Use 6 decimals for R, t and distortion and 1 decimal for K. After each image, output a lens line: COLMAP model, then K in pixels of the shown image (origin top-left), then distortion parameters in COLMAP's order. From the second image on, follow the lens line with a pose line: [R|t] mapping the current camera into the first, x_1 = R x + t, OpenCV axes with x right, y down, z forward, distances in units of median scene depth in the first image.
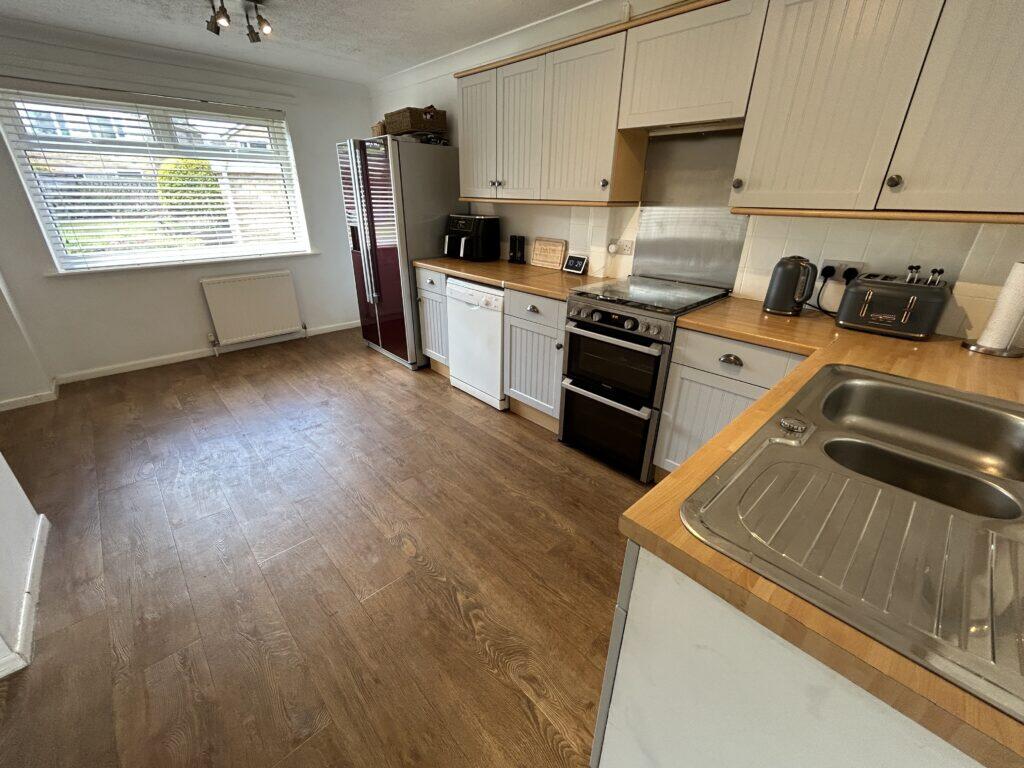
lens RADIAL K [[416.5, 0, 510.7], [0, 416.5, 382.7], [0, 0, 1]] dist [-0.000539, 0.000425]
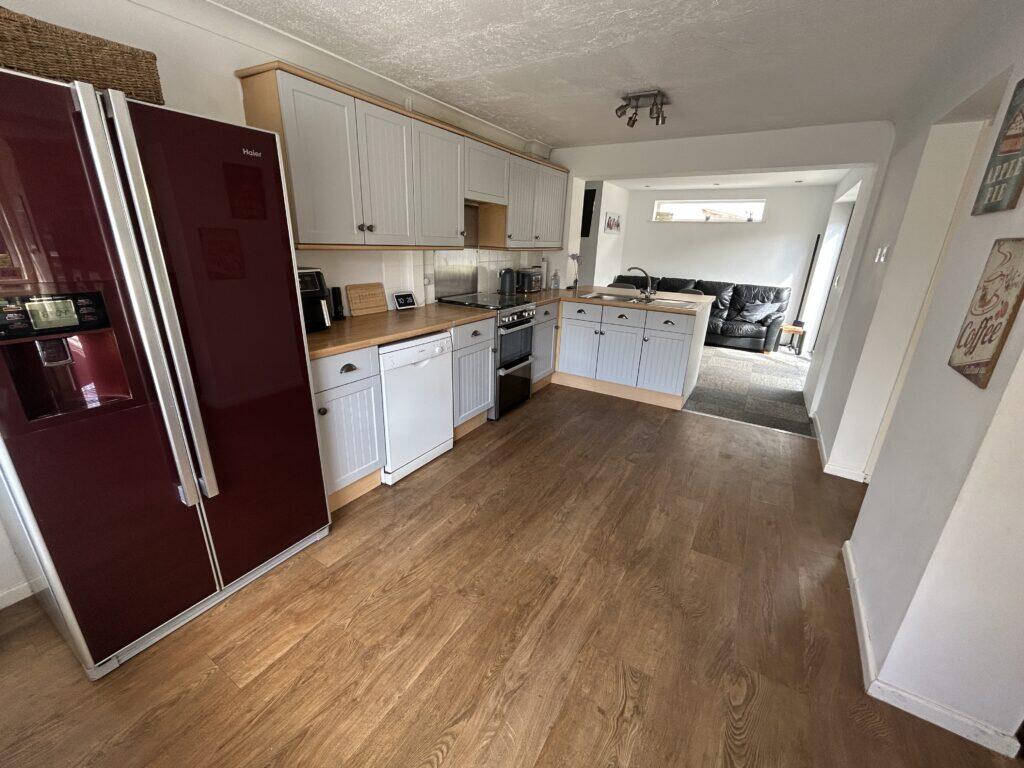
lens RADIAL K [[416.5, 0, 510.7], [0, 416.5, 382.7], [0, 0, 1]] dist [-0.000539, 0.000425]
pose [[-0.260730, -0.328211, 0.907908, -1.048506], [0.368601, 0.835347, 0.407833, -0.480579], [-0.892274, 0.440990, -0.096821, 1.018683]]
